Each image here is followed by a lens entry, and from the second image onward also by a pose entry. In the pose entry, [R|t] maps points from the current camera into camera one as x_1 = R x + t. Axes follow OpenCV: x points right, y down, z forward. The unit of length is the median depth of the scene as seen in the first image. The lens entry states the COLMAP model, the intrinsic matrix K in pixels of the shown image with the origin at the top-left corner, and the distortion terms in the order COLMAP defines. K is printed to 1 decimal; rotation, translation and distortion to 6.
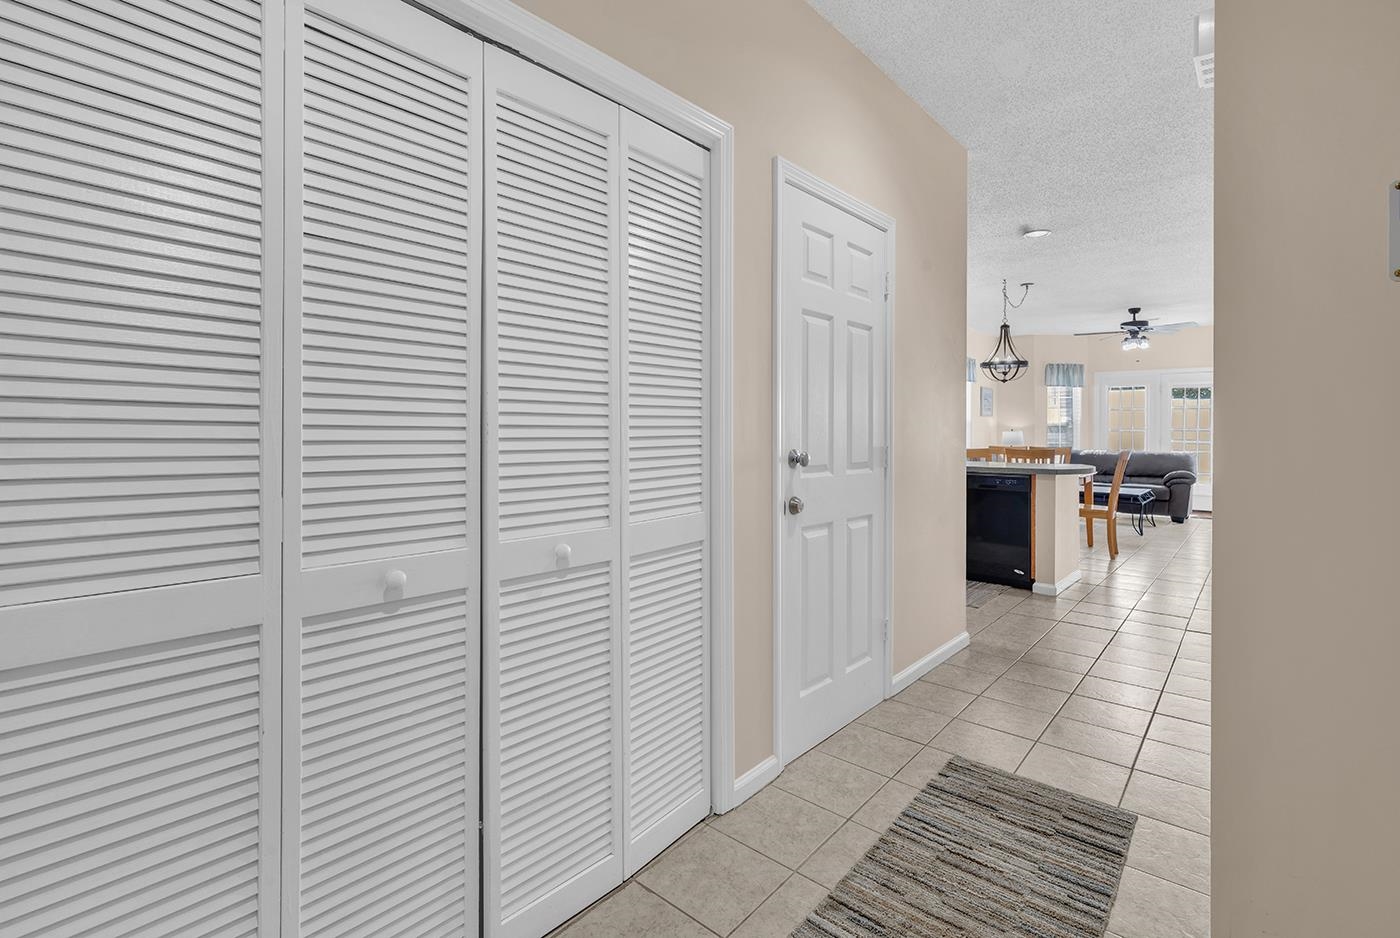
lens RADIAL K [[661.7, 0, 710.0], [0, 661.7, 431.6], [0, 0, 1]] dist [0.017844, -0.000317]
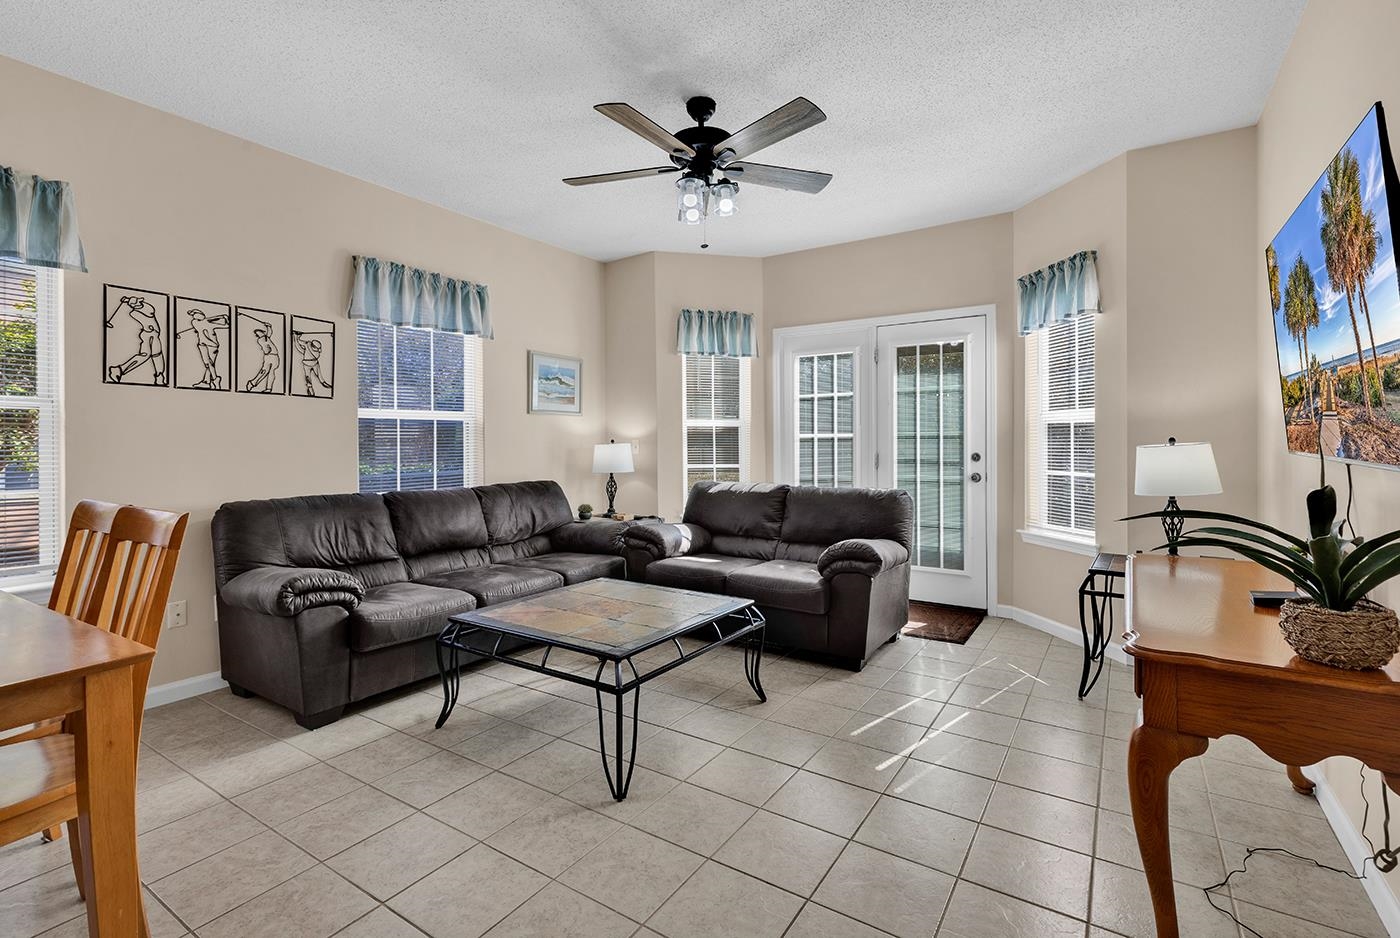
lens RADIAL K [[650.2, 0, 701.3], [0, 650.2, 449.5], [0, 0, 1]] dist [0.002610, 0.000309]
pose [[0.992446, -0.009449, 0.122316, 1.794274], [0.008705, 0.999940, 0.006612, 0.002765], [-0.122371, -0.005497, 0.992469, 1.972584]]
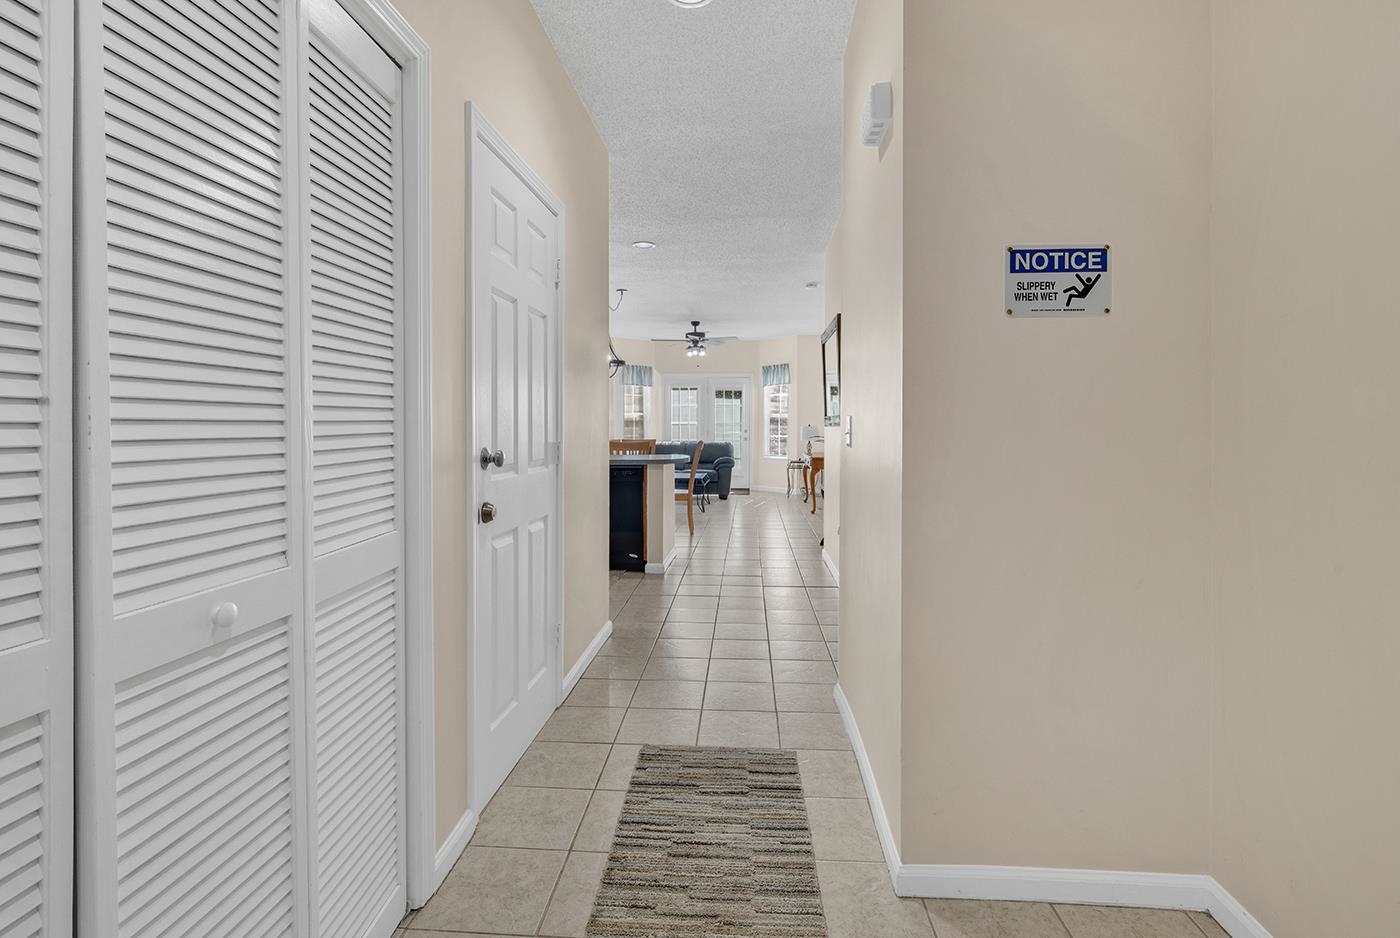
lens RADIAL K [[661.7, 0, 710.0], [0, 661.7, 431.6], [0, 0, 1]] dist [0.017844, -0.000317]
pose [[0.804909, -0.008844, 0.593333, -0.128230], [0.003794, 0.999945, 0.009758, -0.001170], [-0.593387, -0.005603, 0.804898, 0.110746]]
